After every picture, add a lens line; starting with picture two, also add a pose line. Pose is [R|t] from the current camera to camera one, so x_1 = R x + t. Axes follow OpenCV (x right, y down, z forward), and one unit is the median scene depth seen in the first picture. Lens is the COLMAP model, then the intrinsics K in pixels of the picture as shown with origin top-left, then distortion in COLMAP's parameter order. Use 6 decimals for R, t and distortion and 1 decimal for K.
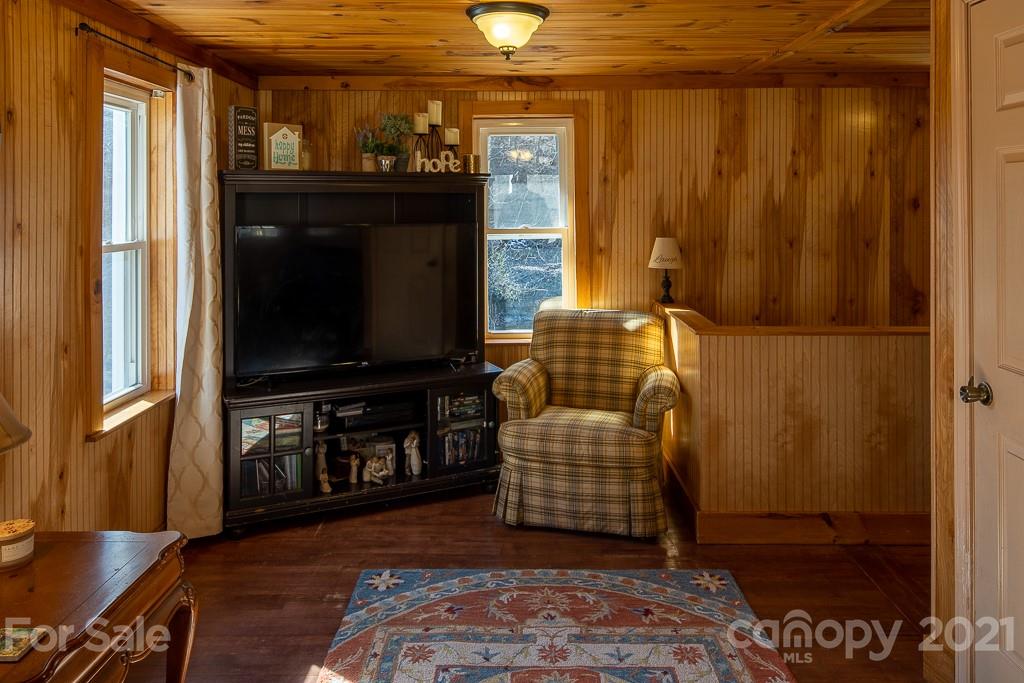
lens RADIAL K [[765.2, 0, 509.6], [0, 765.2, 205.5], [0, 0, 1]] dist [0.007399, -0.008162]
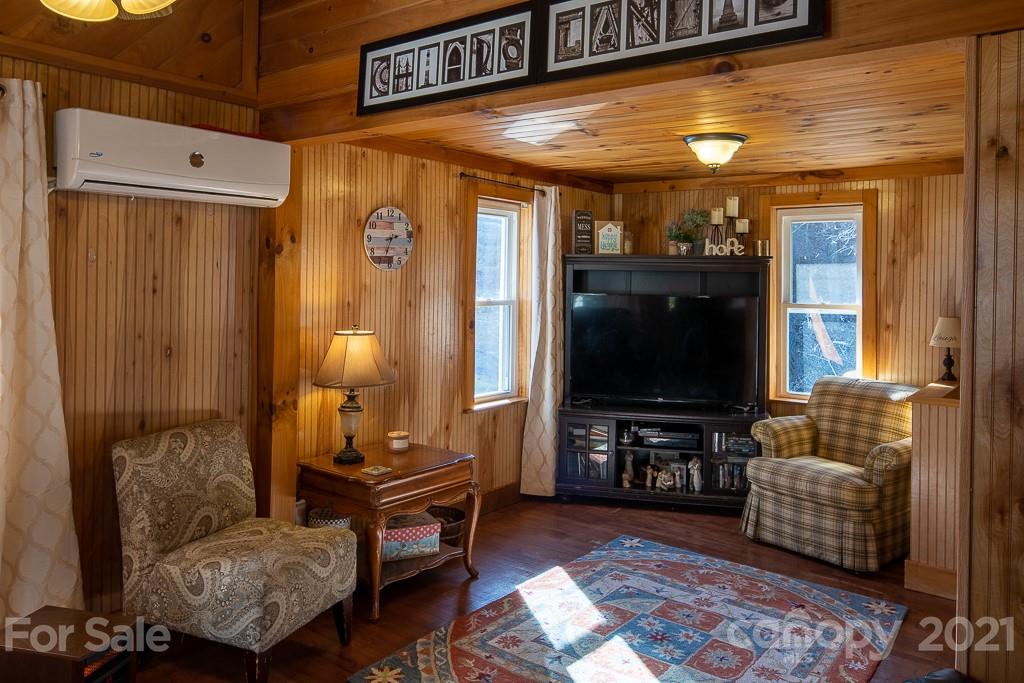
lens RADIAL K [[754.0, 0, 485.1], [0, 754.0, 281.2], [0, 0, 1]] dist [-0.000700, -0.001479]
pose [[0.780388, 0.020916, -0.624945, 0.426329], [-0.020896, 0.999755, 0.007367, -0.002423], [0.624946, 0.007310, 0.780634, -0.236042]]
